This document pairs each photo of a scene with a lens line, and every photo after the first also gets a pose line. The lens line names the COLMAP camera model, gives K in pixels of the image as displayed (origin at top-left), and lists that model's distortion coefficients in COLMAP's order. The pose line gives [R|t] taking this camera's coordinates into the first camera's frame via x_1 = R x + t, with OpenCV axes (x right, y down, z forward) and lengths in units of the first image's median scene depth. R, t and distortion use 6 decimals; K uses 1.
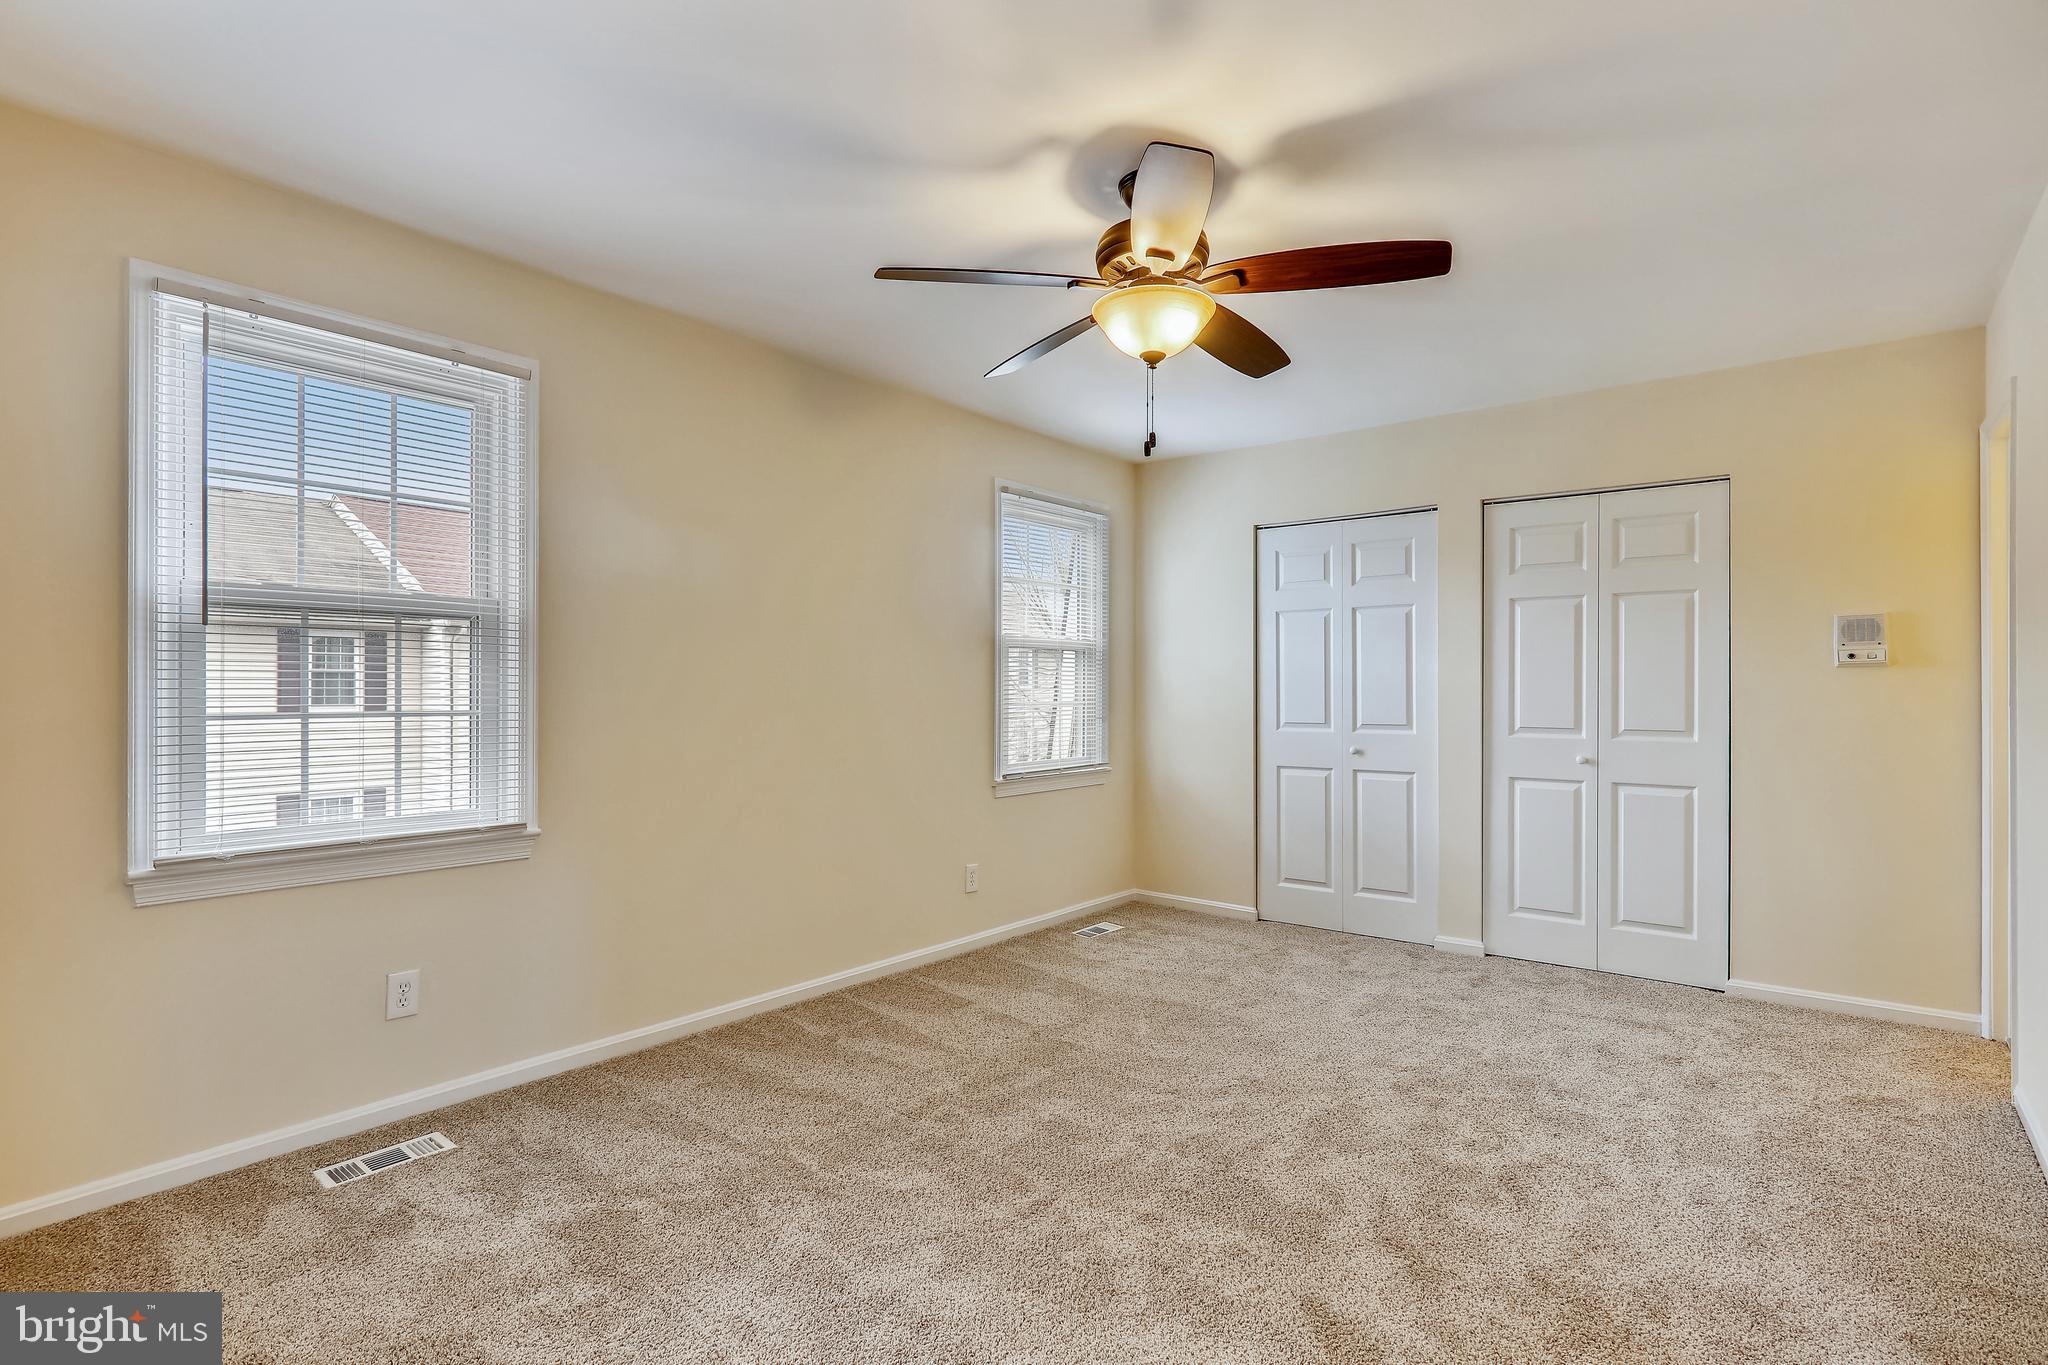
lens RADIAL K [[1004.4, 0, 1019.5], [0, 1004.4, 689.0], [0, 0, 1]] dist [0.000614, 0.000231]
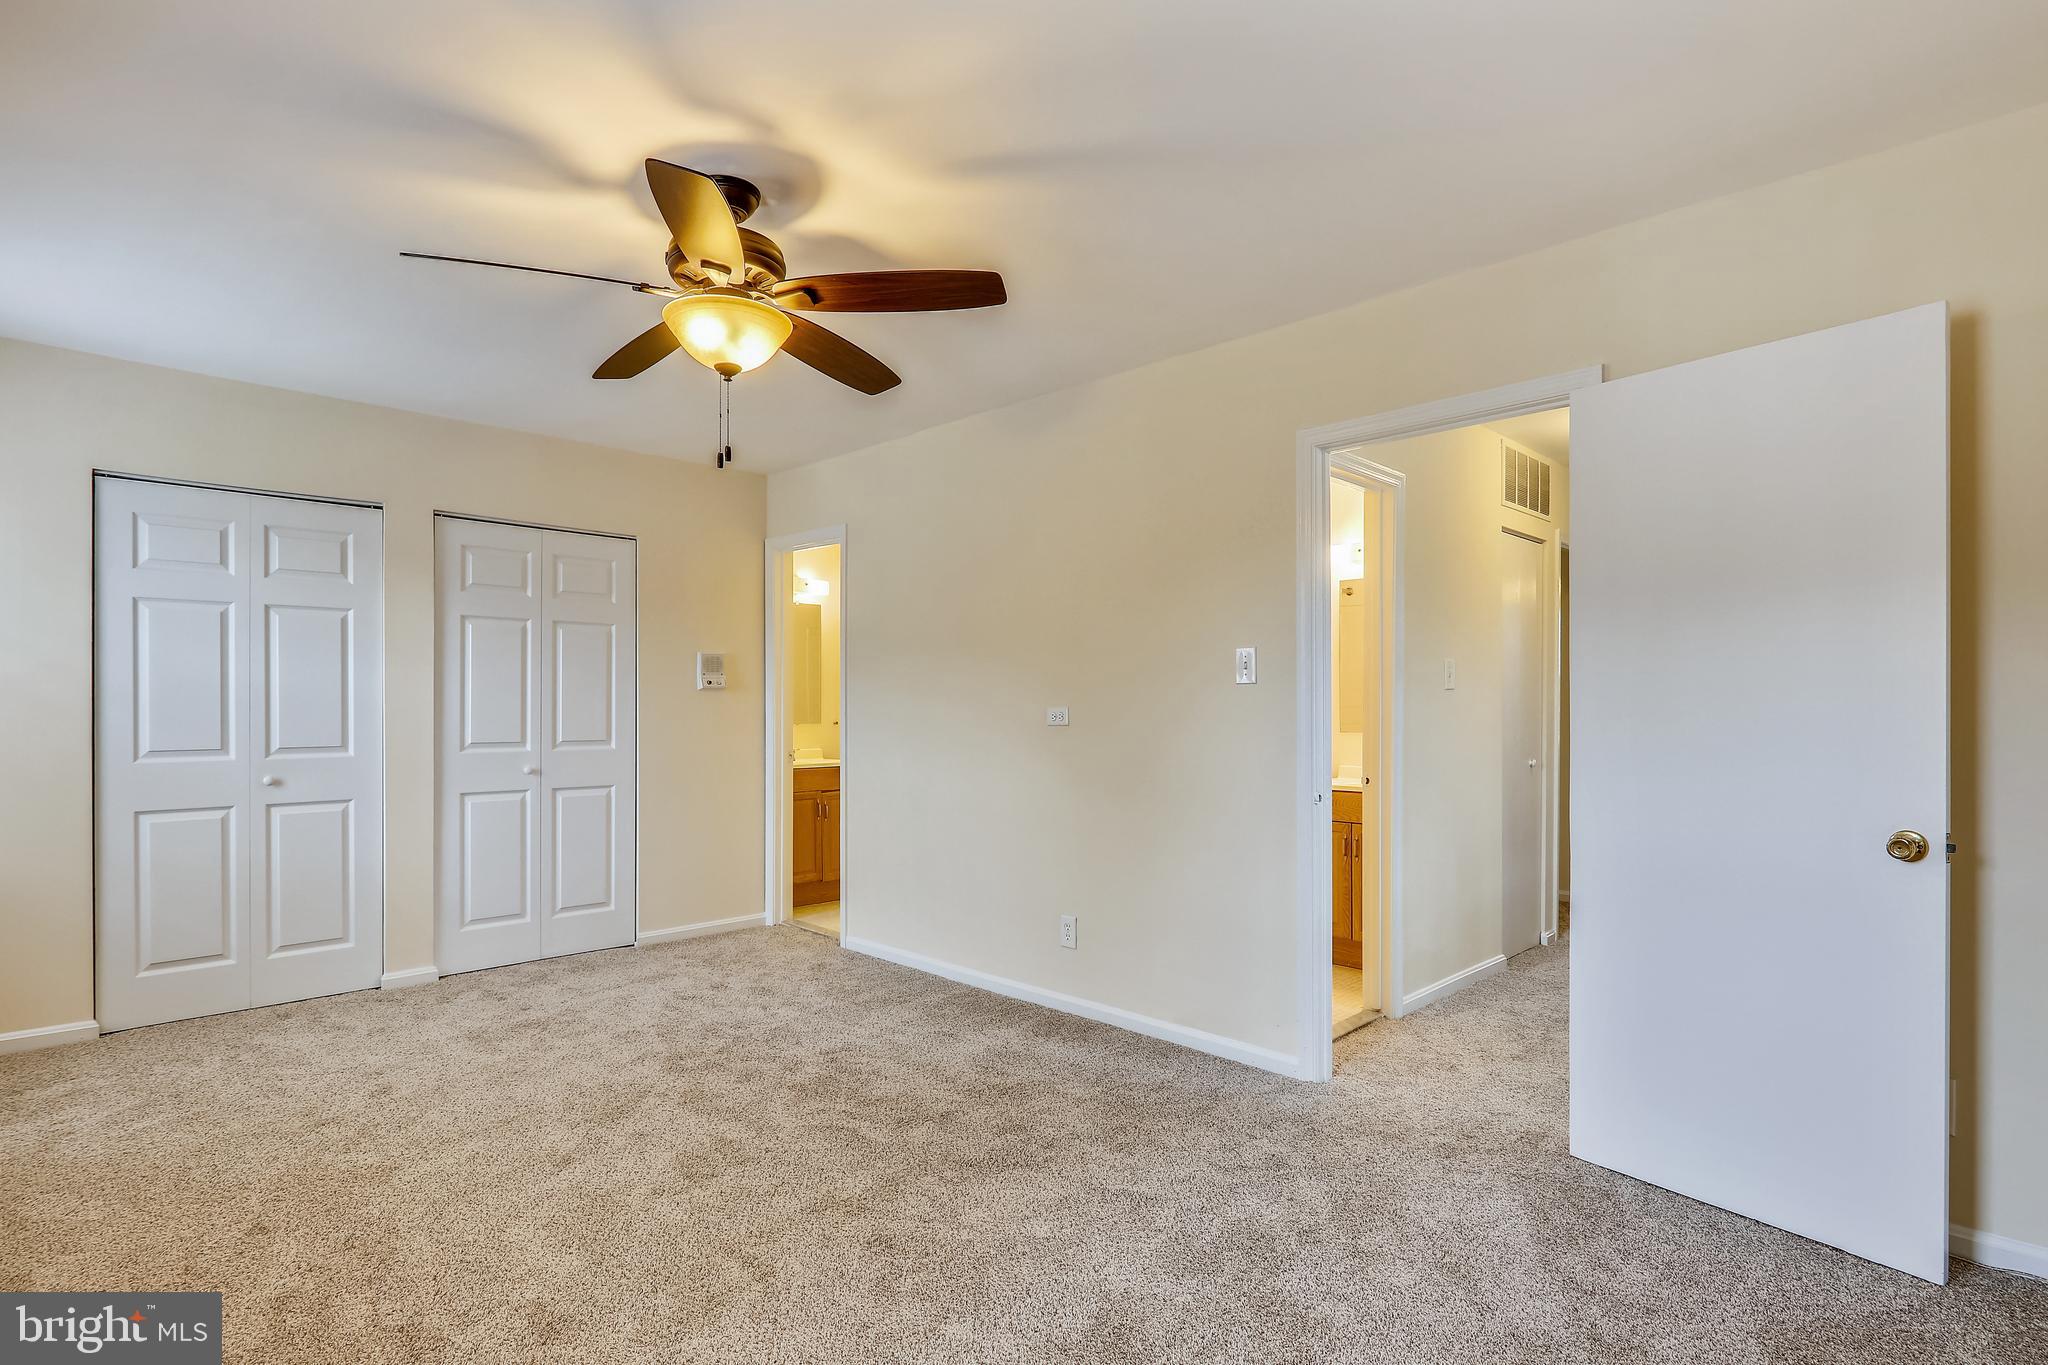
lens RADIAL K [[1008.1, 0, 1026.1], [0, 1008.1, 709.0], [0, 0, 1]] dist [-0.002725, -0.000395]
pose [[0.108270, -0.004167, 0.994113, -0.429151], [-0.001889, 0.999989, 0.004397, -0.001775], [-0.994120, -0.002354, 0.108261, 0.316666]]
